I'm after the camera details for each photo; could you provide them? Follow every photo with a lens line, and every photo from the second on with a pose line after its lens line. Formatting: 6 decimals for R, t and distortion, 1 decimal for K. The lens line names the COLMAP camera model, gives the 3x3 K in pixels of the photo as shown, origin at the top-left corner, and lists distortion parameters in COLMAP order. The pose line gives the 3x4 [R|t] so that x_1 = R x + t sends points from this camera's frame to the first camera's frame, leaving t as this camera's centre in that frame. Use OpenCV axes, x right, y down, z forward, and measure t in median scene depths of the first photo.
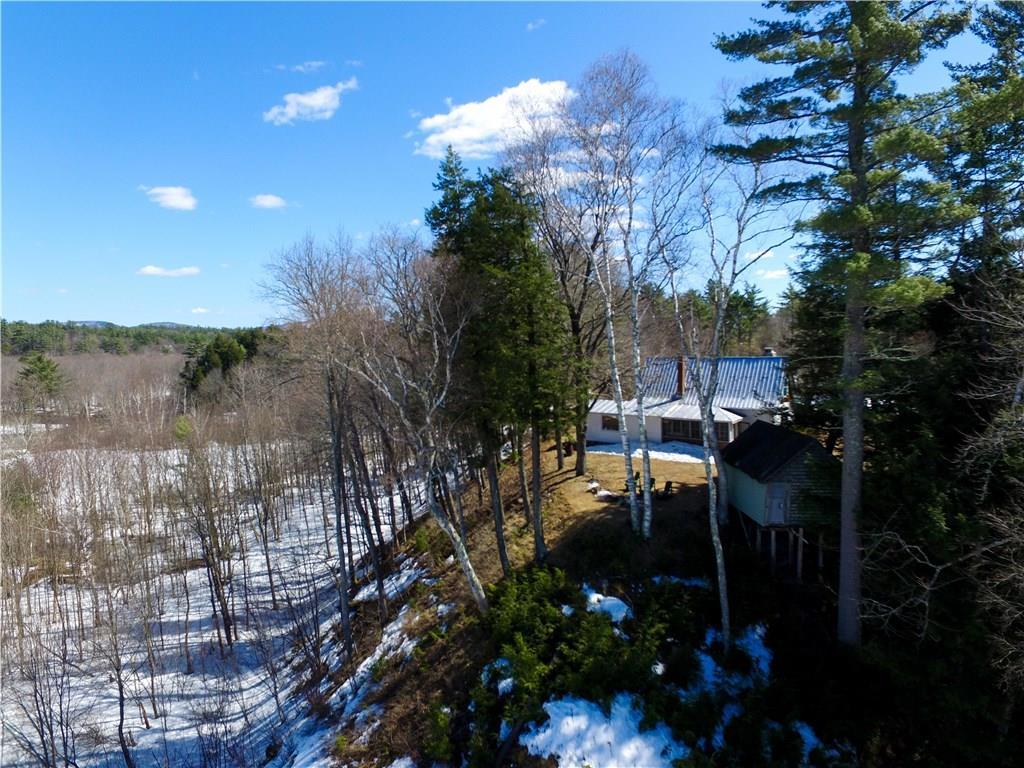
lens RADIAL K [[598.3, 0, 510.3], [0, 598.3, 378.5], [0, 0, 1]] dist [-0.001974, 0.003782]
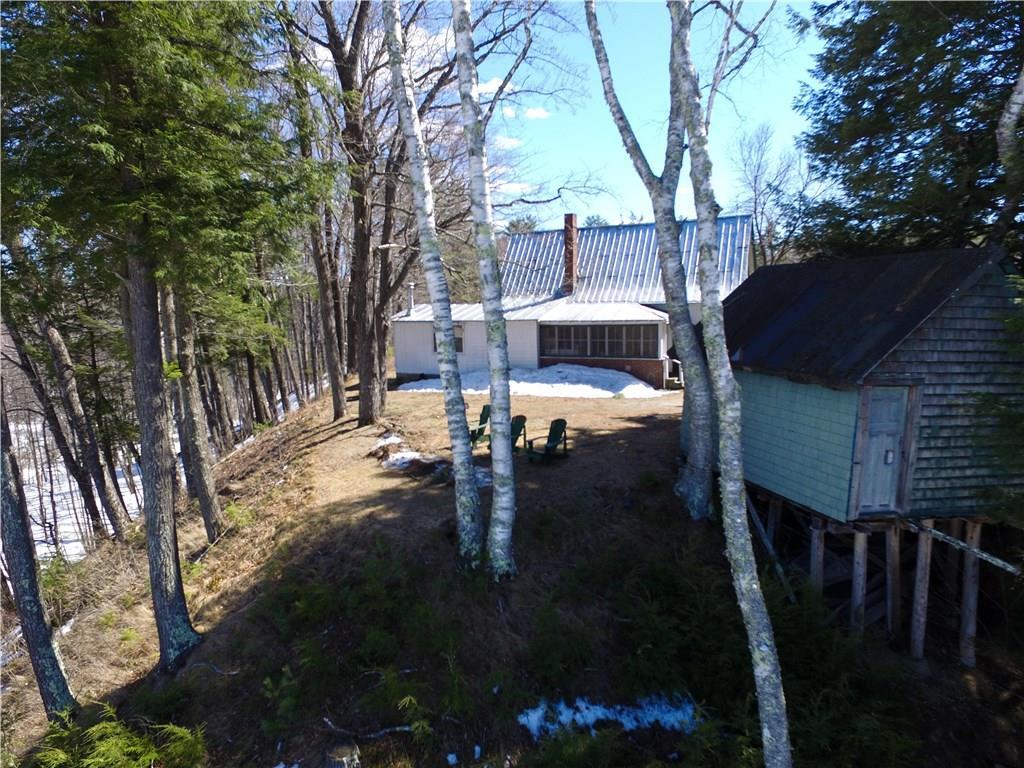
lens RADIAL K [[619.1, 0, 511.9], [0, 619.1, 380.8], [0, 0, 1]] dist [-0.001704, 0.000036]
pose [[0.977771, -0.014581, 0.209167, 0.133651], [0.008271, 0.999485, 0.031010, 0.121083], [-0.209511, -0.028590, 0.977388, 0.544206]]
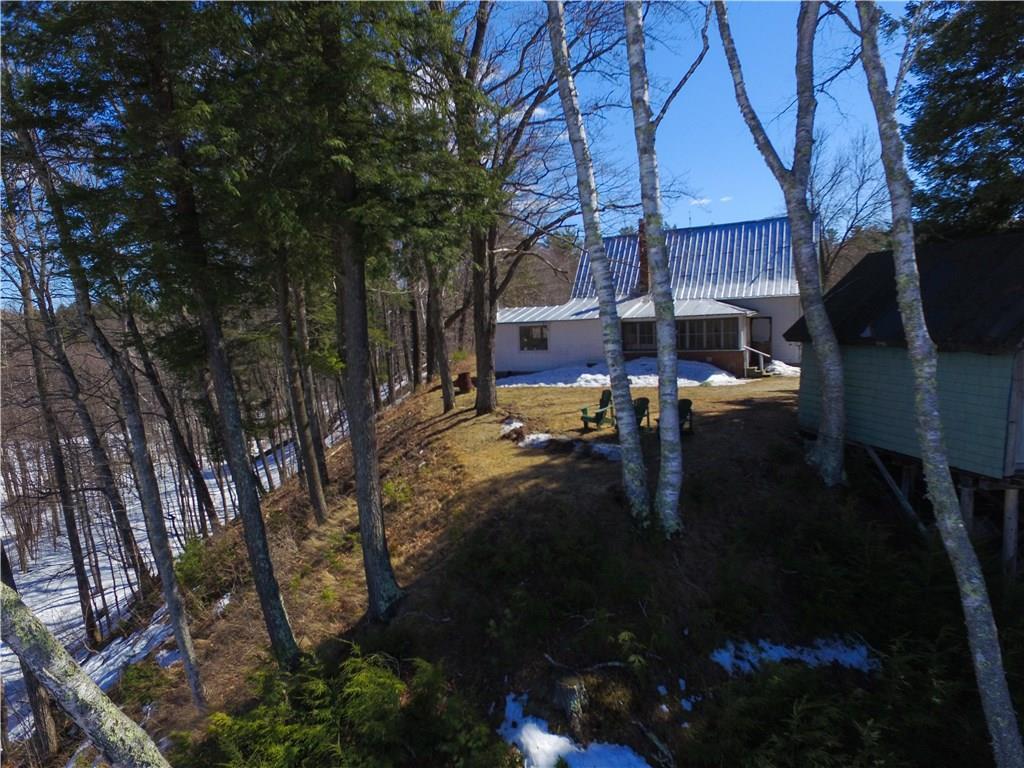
lens RADIAL K [[584.5, 0, 512.0], [0, 584.5, 384.0], [0, 0, 1]] dist [-0.007377, 0.010658]
pose [[0.985817, -0.036934, 0.163708, 0.063148], [0.033562, 0.999165, 0.023319, 0.133690], [-0.164432, -0.017493, 0.986233, 0.543356]]
